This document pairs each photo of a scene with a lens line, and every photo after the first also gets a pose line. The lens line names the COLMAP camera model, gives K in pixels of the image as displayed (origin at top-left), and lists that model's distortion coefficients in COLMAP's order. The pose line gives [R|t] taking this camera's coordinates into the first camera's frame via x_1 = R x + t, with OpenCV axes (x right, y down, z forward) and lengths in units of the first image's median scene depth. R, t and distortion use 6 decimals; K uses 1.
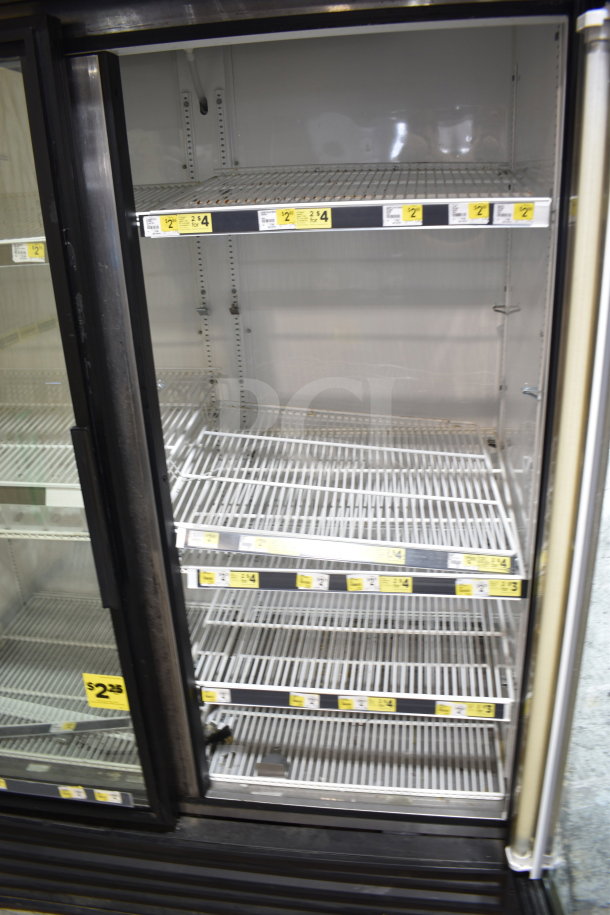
lens RADIAL K [[700.9, 0, 306.0], [0, 700.9, 447.3], [0, 0, 1]] dist [-0.085599, -0.003933]
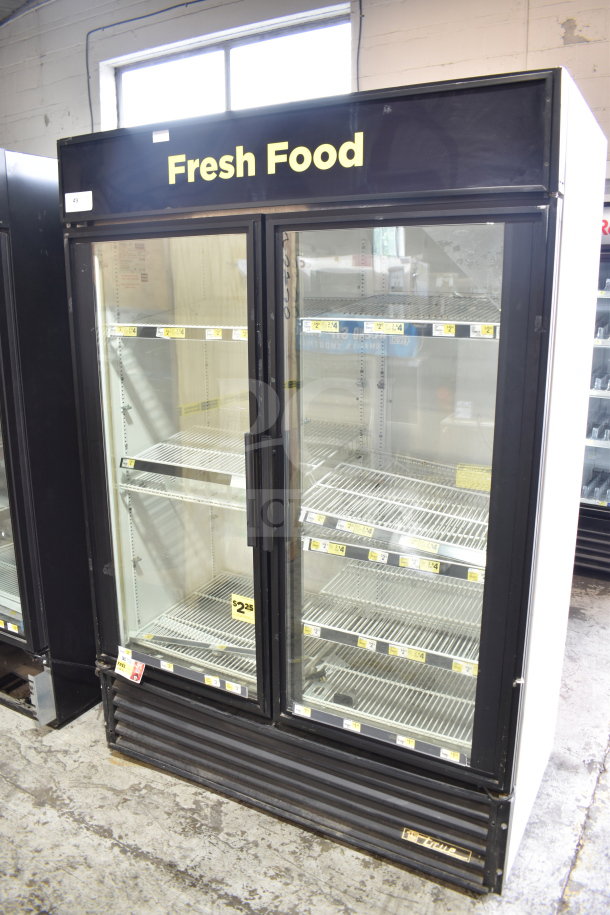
lens RADIAL K [[700.9, 0, 306.0], [0, 700.9, 447.3], [0, 0, 1]] dist [-0.085599, -0.003933]
pose [[0.935970, 0.121080, -0.330605, 0.340900], [-0.163335, 0.981172, -0.103073, 0.141221], [0.311900, 0.150473, 0.938124, -0.527618]]
